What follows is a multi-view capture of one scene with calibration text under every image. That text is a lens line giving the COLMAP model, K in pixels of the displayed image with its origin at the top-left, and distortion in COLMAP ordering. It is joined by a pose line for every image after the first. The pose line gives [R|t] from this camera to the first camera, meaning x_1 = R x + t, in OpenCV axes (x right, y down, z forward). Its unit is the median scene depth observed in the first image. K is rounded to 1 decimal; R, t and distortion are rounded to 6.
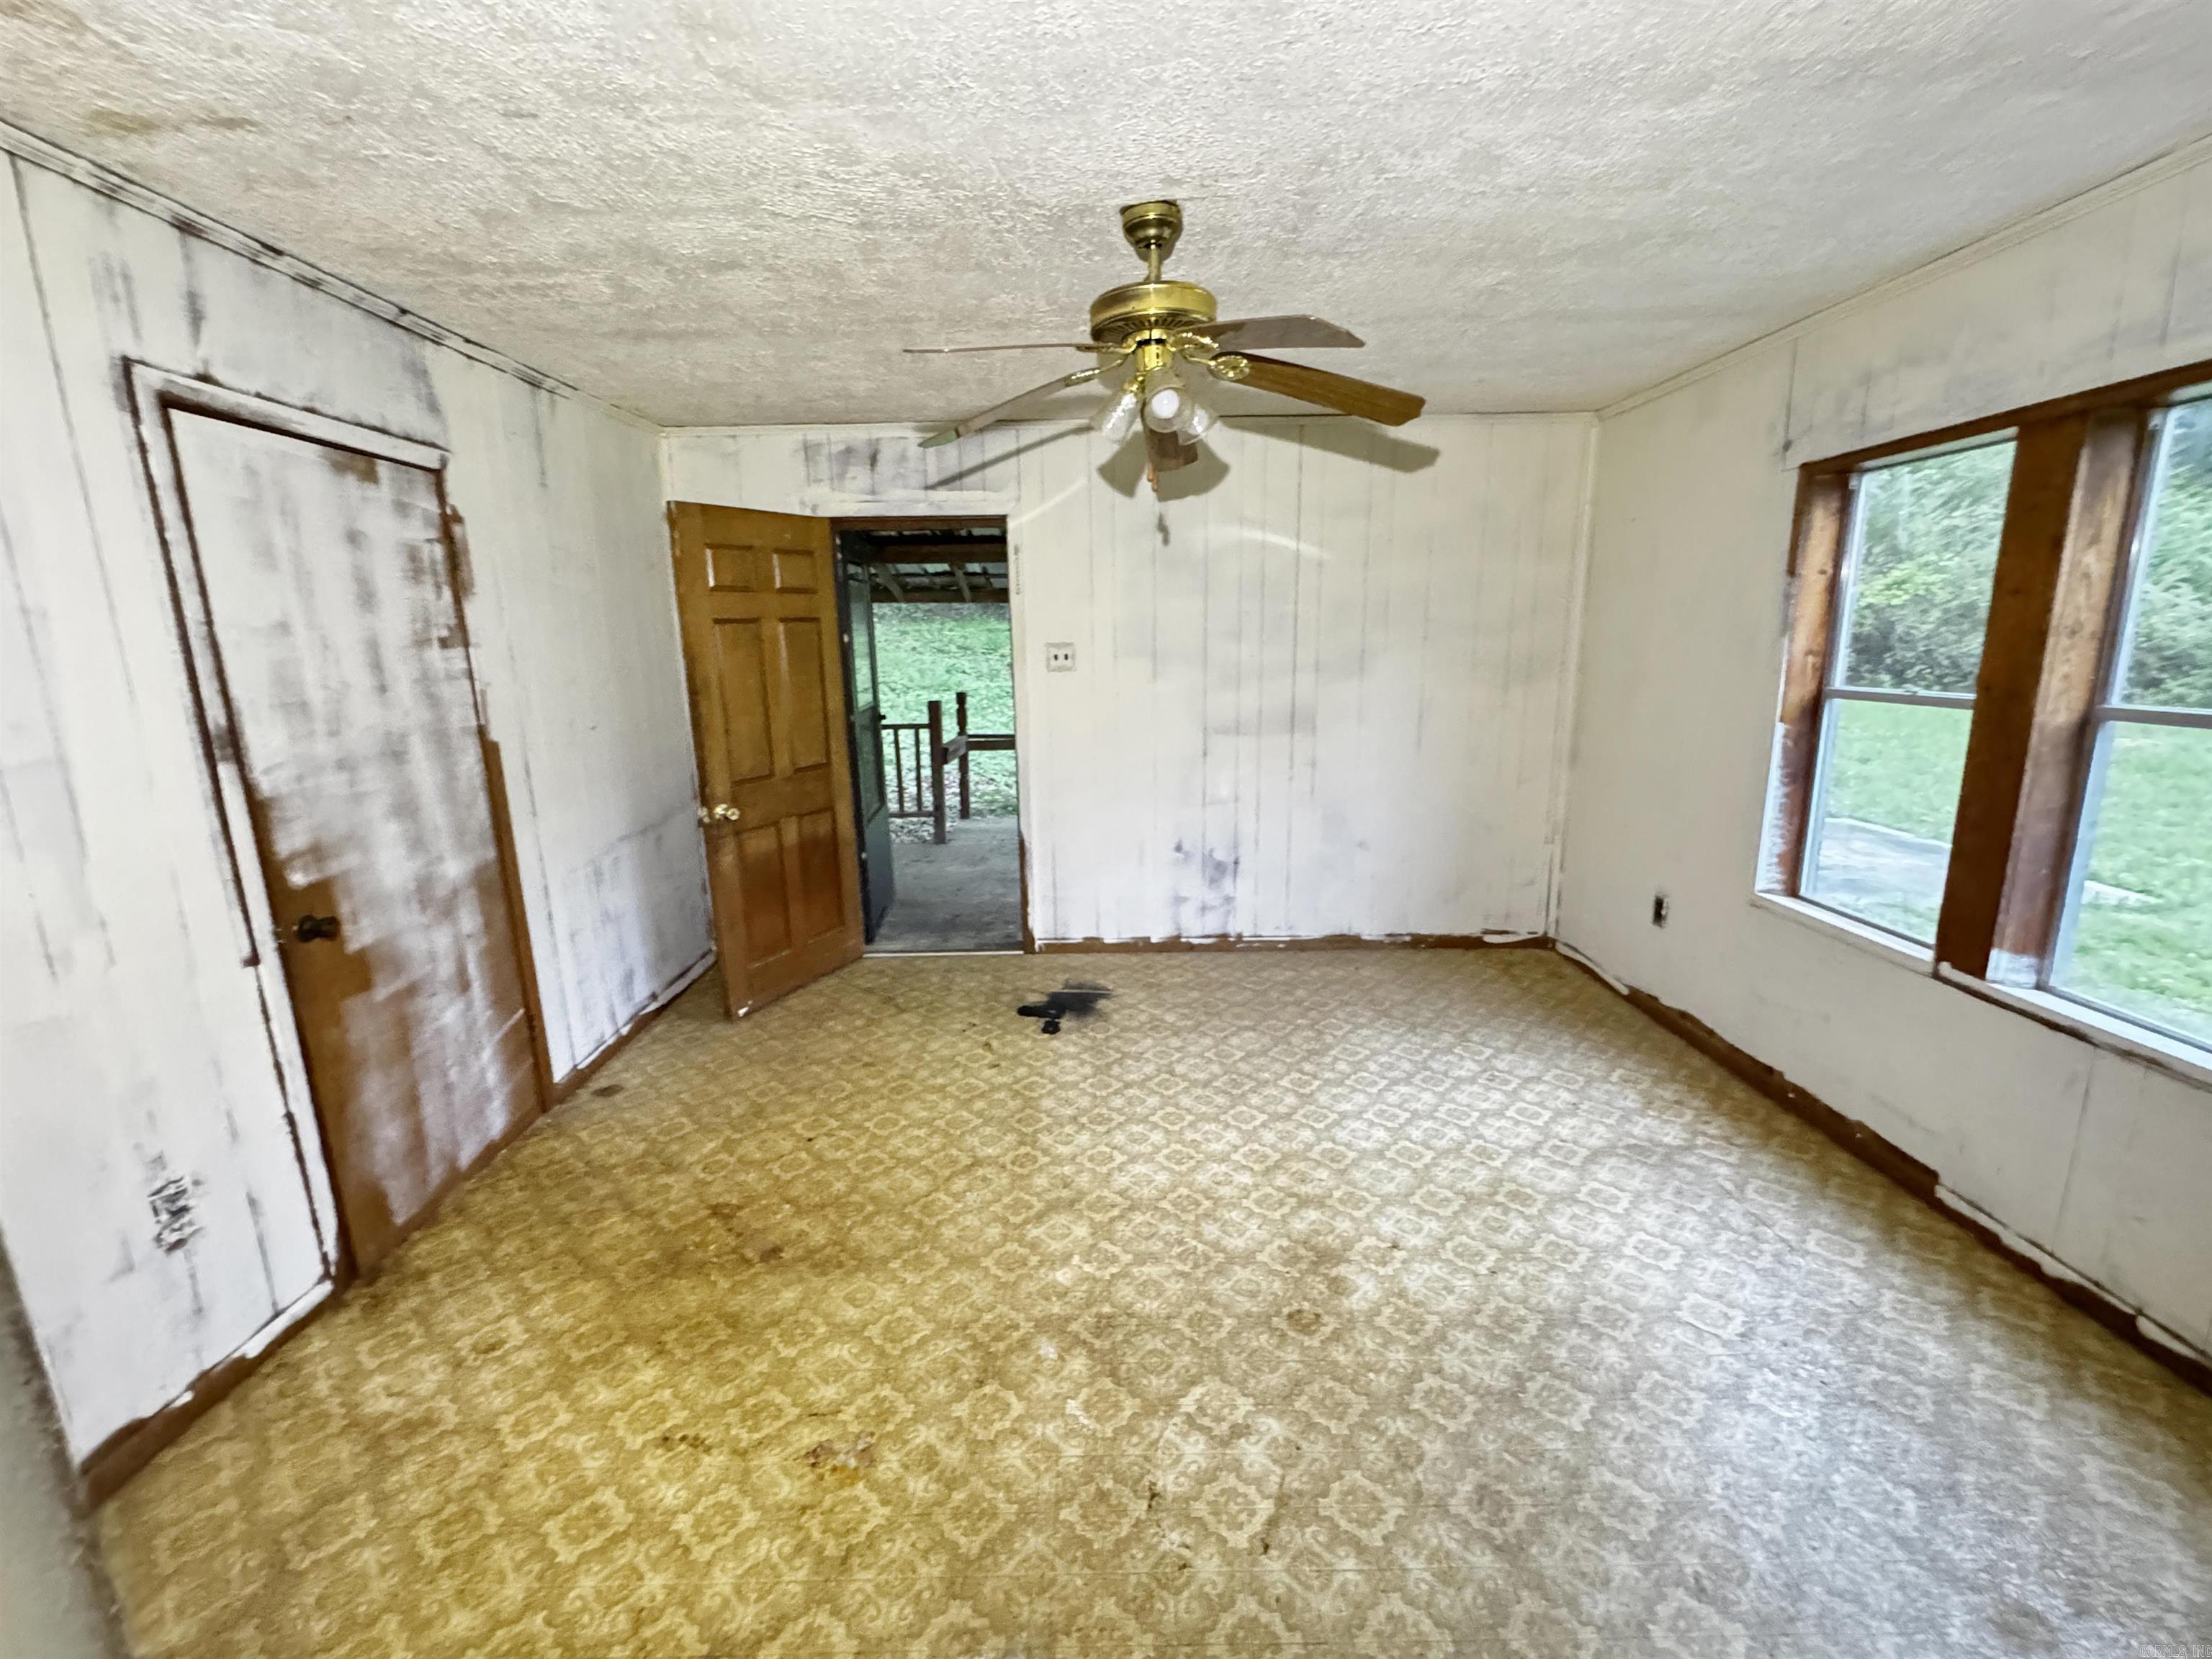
lens RADIAL K [[901.6, 0, 1100.0], [0, 901.6, 818.0], [0, 0, 1]] dist [-0.003686, 0.000166]
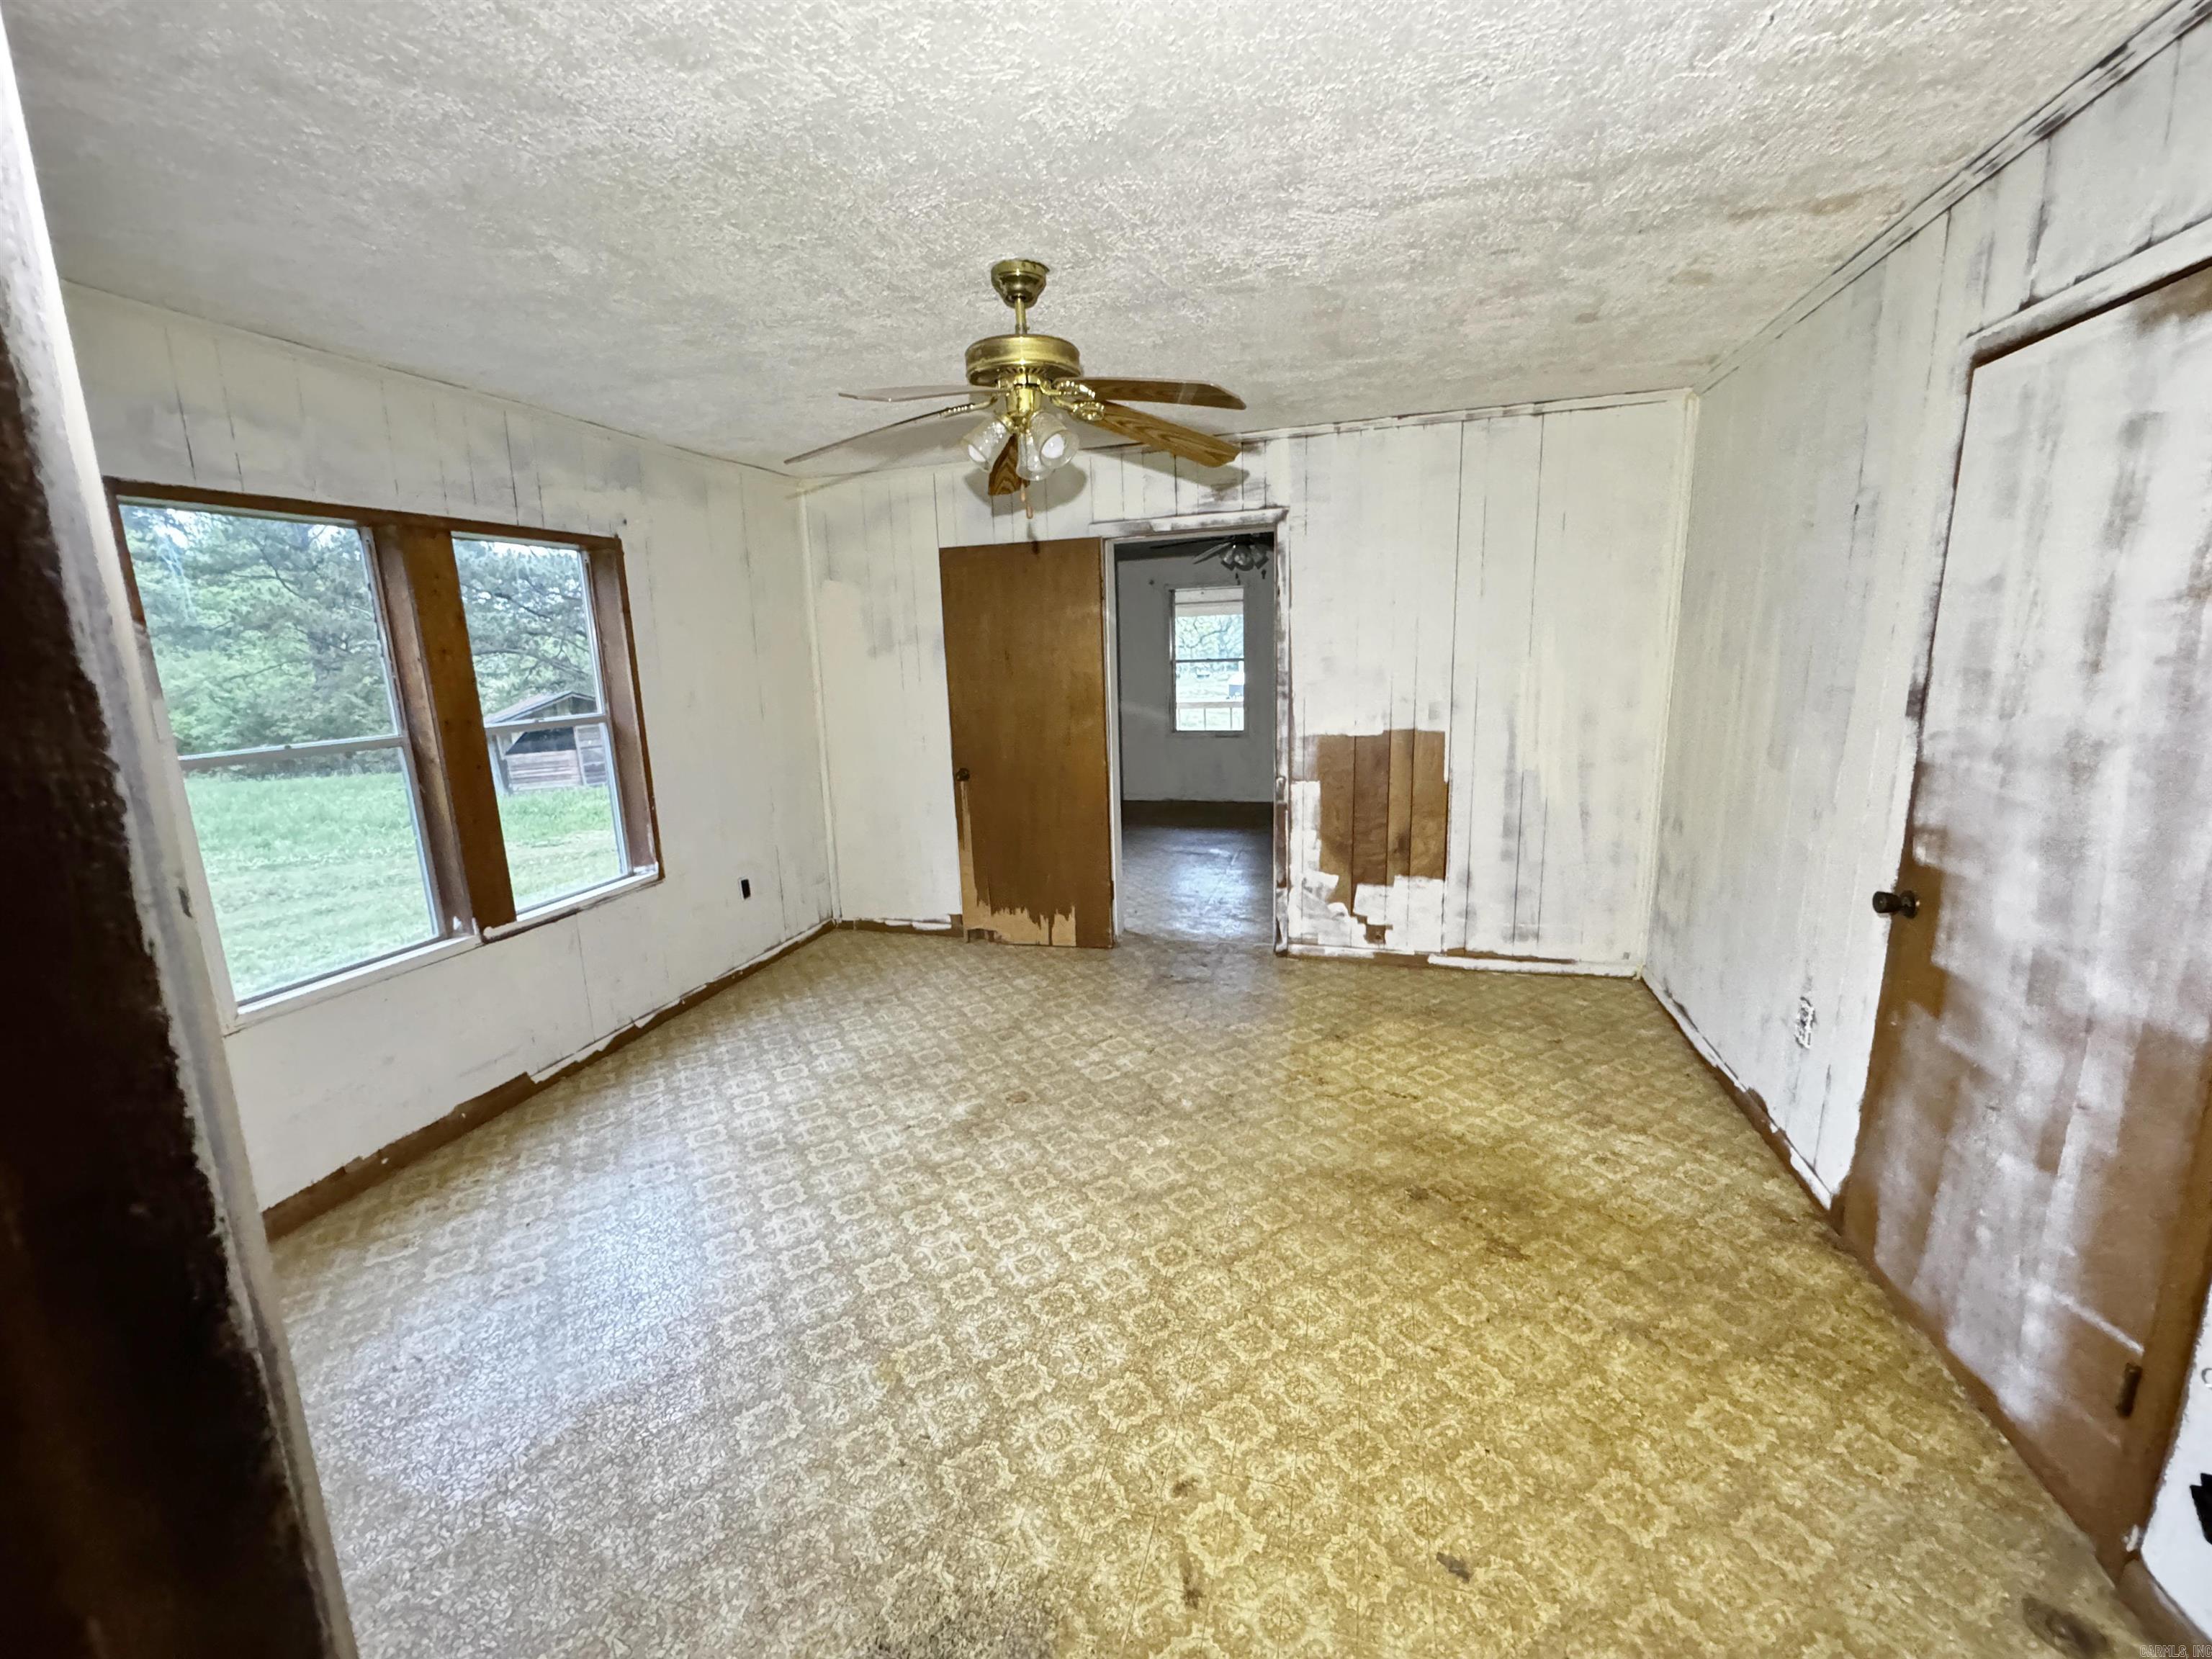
lens RADIAL K [[901.6, 0, 1097.1], [0, 901.6, 827.2], [0, 0, 1]] dist [-0.003686, 0.000166]
pose [[-0.954834, -0.004017, 0.297112, -0.305818], [0.111819, 0.921549, 0.371813, -0.363596], [-0.275297, 0.388242, -0.879477, 1.838571]]
